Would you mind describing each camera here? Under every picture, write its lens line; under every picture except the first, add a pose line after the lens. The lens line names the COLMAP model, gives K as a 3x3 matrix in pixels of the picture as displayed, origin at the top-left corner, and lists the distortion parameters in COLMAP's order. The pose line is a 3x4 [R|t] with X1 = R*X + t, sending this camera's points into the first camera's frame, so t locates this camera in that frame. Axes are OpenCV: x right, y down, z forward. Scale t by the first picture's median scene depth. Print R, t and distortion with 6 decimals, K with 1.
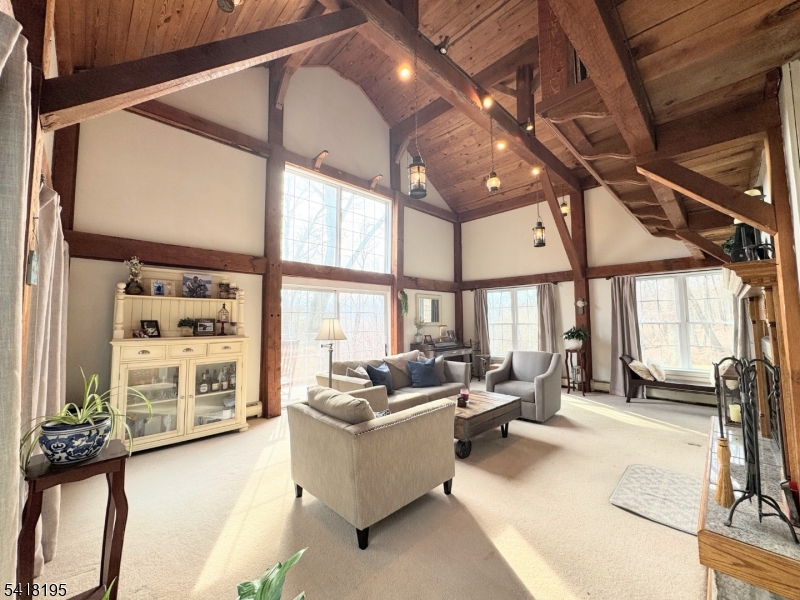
lens RADIAL K [[320.3, 0, 405.8], [0, 320.3, 303.7], [0, 0, 1]] dist [-0.003440, -0.001172]
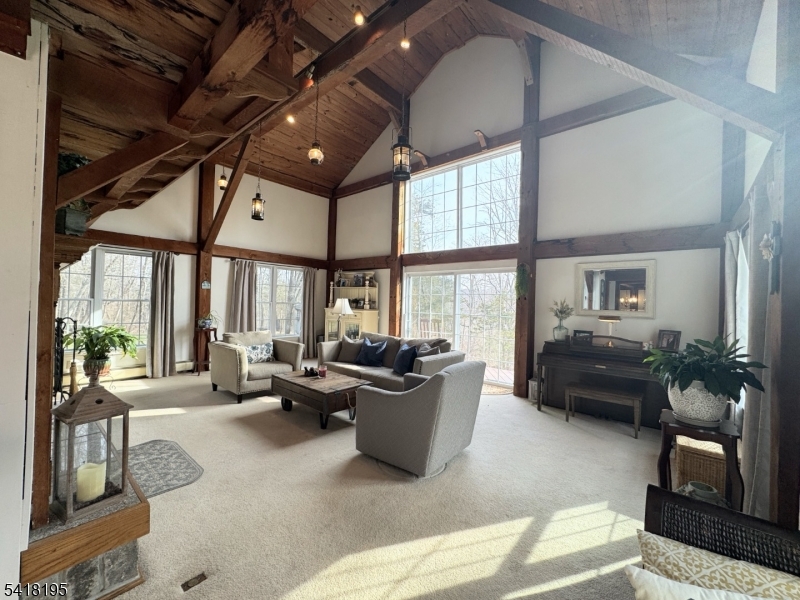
lens RADIAL K [[337.1, 0, 393.1], [0, 337.1, 298.9], [0, 0, 1]] dist [-0.002198, 0.000301]
pose [[0.058076, -0.004587, -0.998302, 0.967369], [0.021331, 0.999767, -0.003353, 0.046422], [0.998084, -0.021100, 0.058160, 0.873713]]
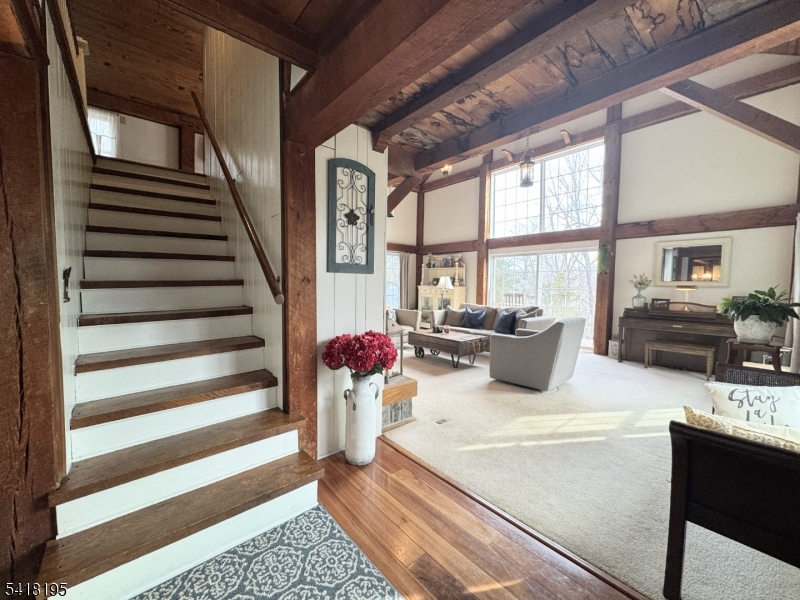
lens RADIAL K [[320.3, 0, 397.4], [0, 320.3, 298.7], [0, 0, 1]] dist [-0.003440, -0.001172]
pose [[-0.091070, 0.049653, -0.994606, 1.183028], [0.036087, 0.998265, 0.046531, 0.060617], [0.995190, -0.031654, -0.092704, 0.693678]]
